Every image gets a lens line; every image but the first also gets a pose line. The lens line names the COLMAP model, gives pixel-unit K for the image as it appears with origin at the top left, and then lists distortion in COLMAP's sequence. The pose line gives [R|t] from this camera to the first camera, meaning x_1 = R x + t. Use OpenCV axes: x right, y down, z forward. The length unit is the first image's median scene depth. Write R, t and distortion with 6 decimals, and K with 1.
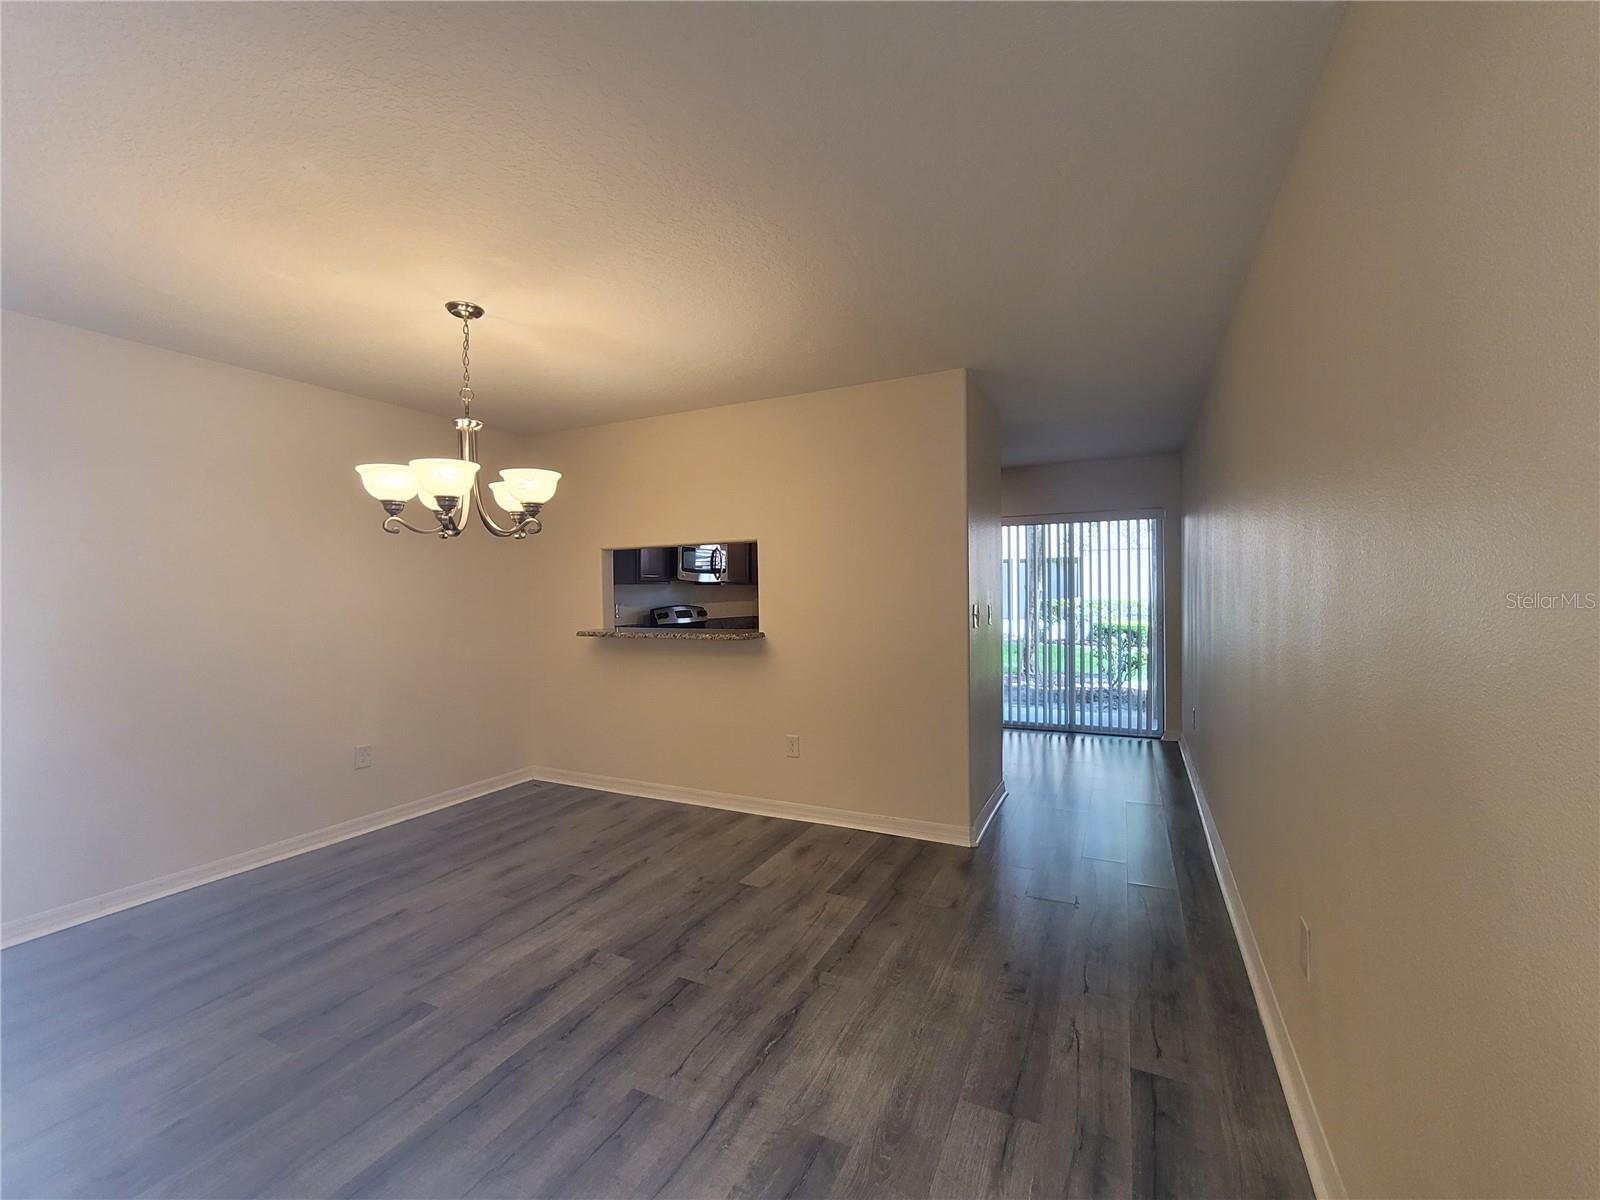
lens RADIAL K [[661.2, 0, 827.0], [0, 661.2, 587.5], [0, 0, 1]] dist [0.000095, 0.000755]
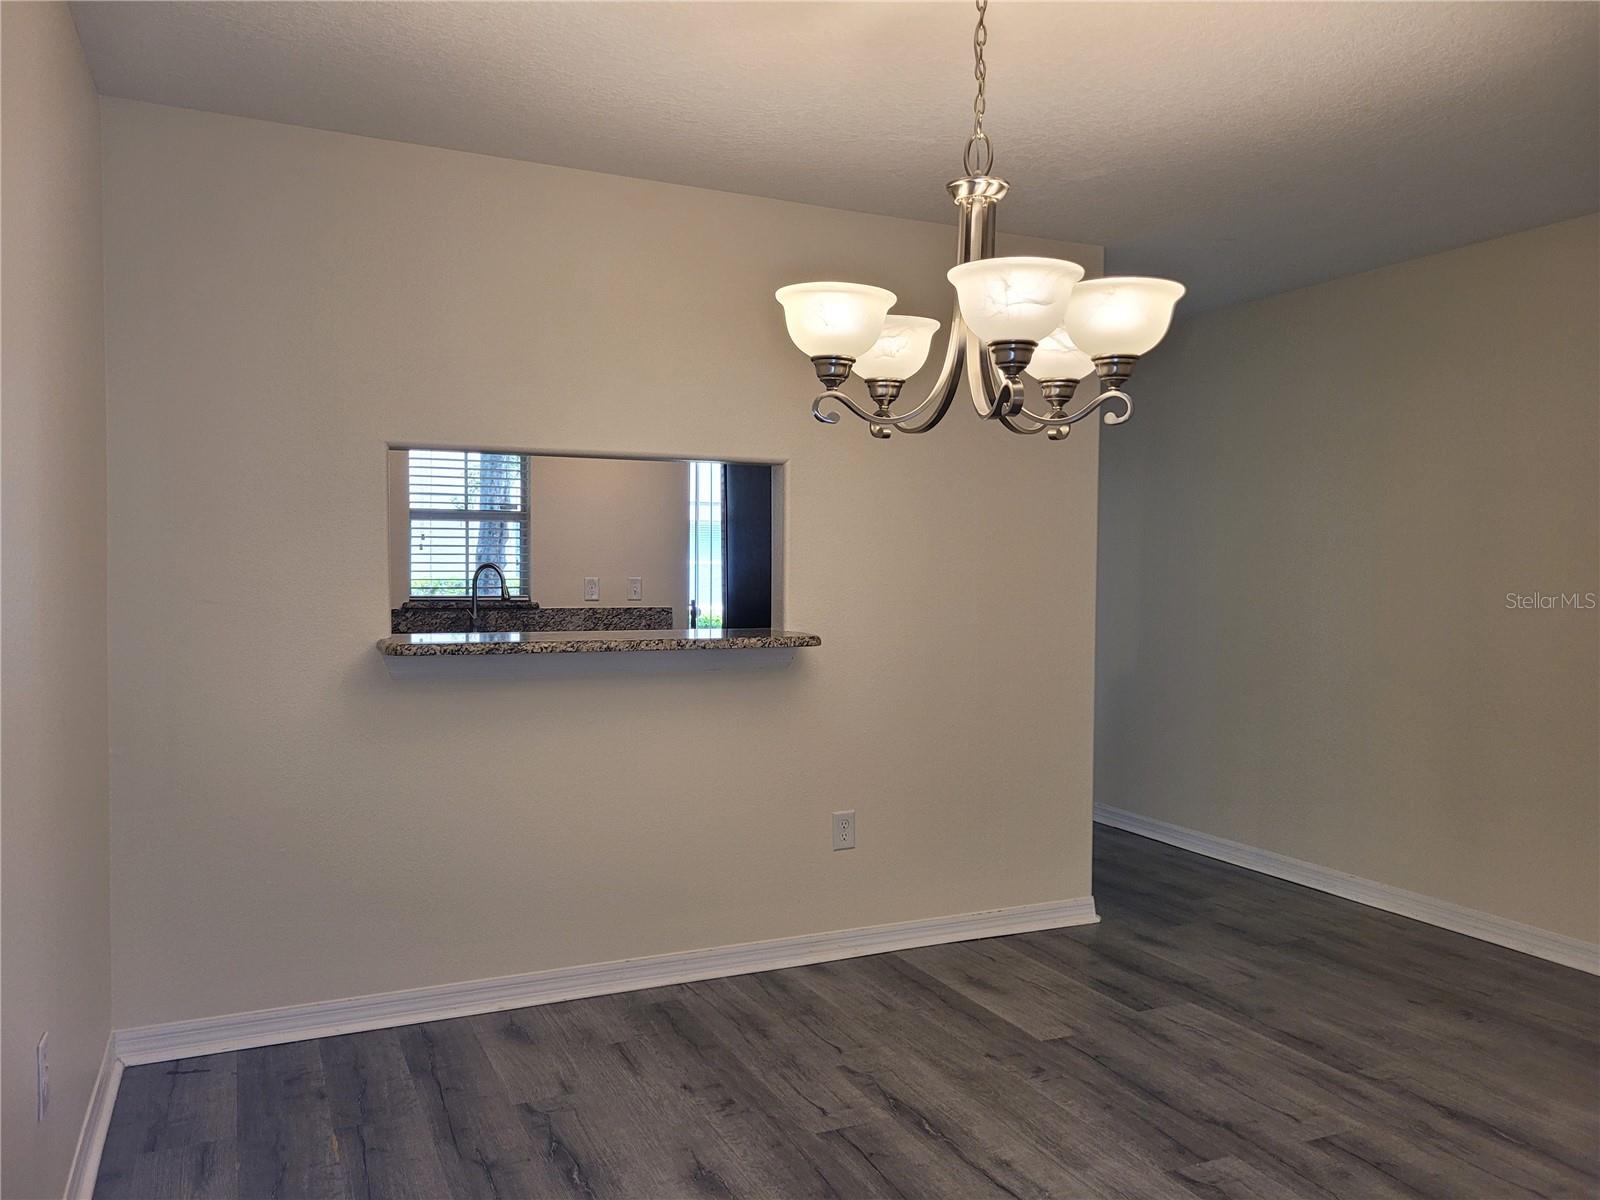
lens RADIAL K [[1194.4, 0, 799.4], [0, 1194.4, 602.2], [0, 0, 1]] dist [0.028416, -0.019460]
pose [[0.651917, -0.008266, 0.758245, -1.130736], [-0.013386, 0.999659, 0.022407, 0.029260], [-0.758172, -0.024757, 0.651584, 0.484454]]
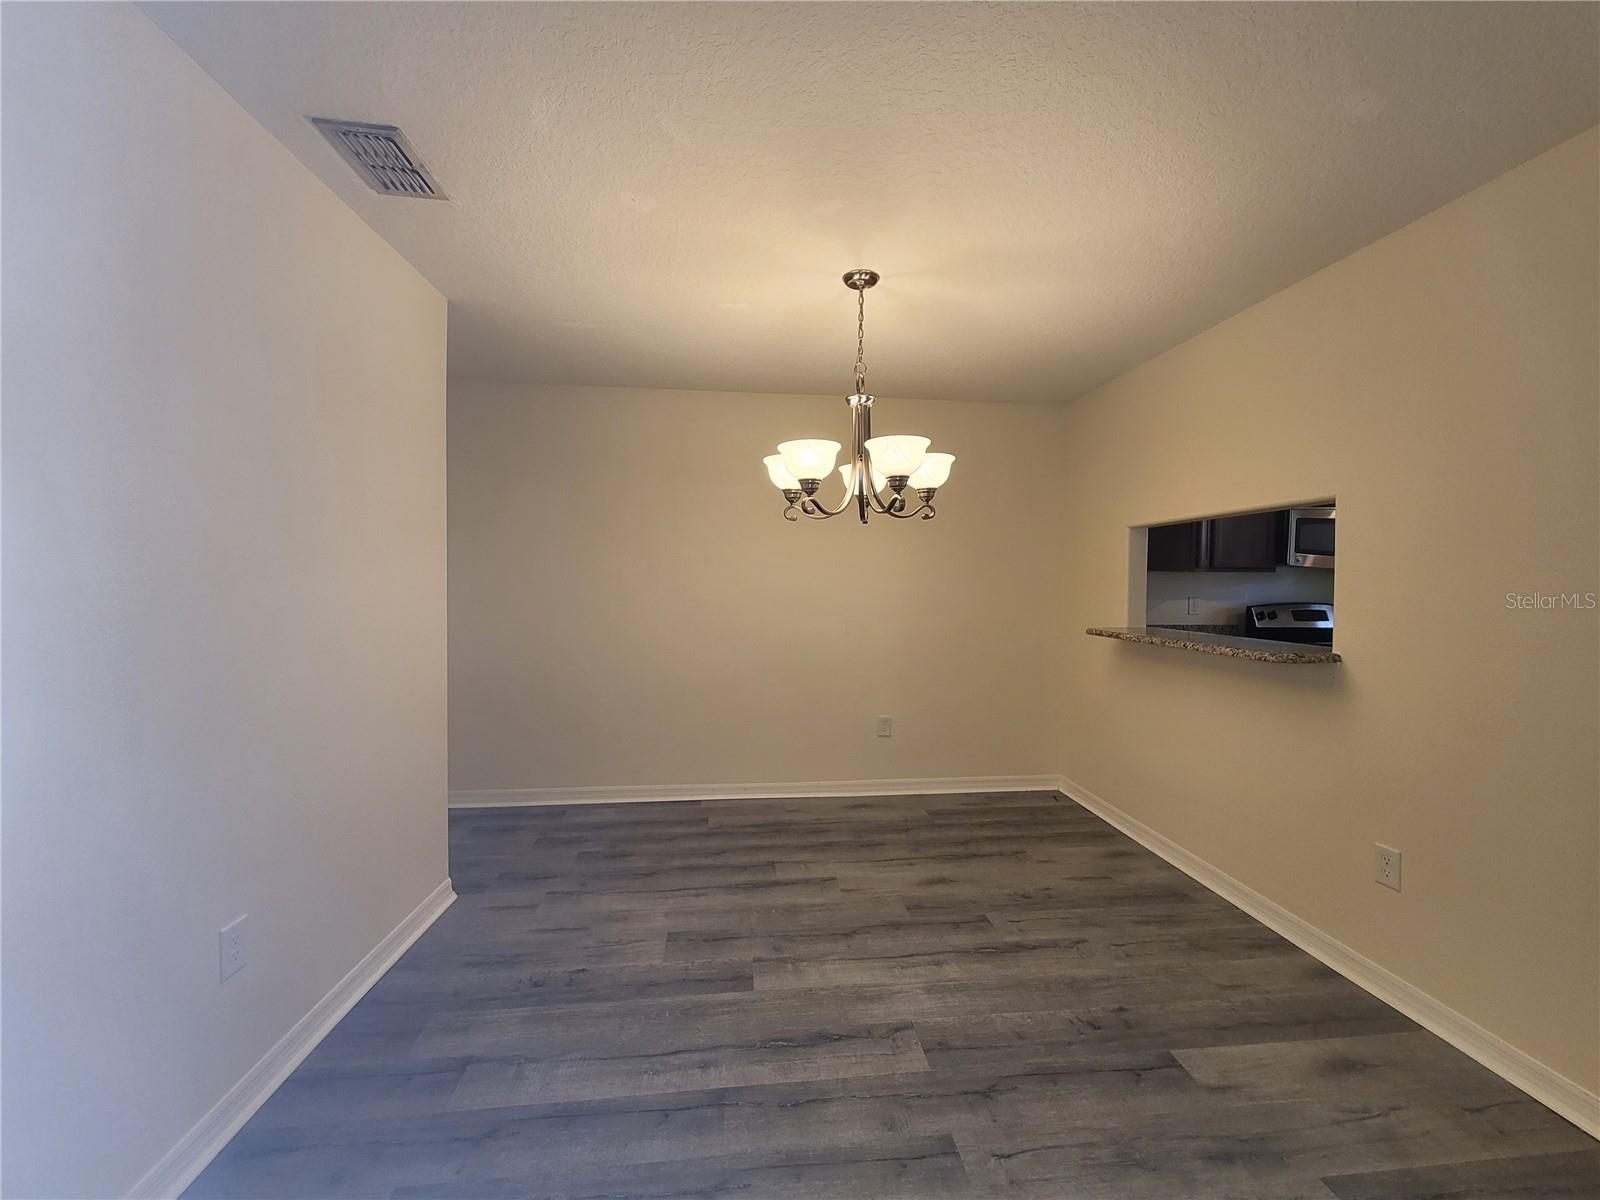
lens RADIAL K [[661.2, 0, 807.2], [0, 661.2, 592.9], [0, 0, 1]] dist [0.000095, 0.000755]
pose [[0.516192, 0.031614, -0.855889, 0.216197], [-0.008785, 0.999461, 0.031619, -0.000873], [0.856428, -0.008802, 0.516192, 0.404357]]
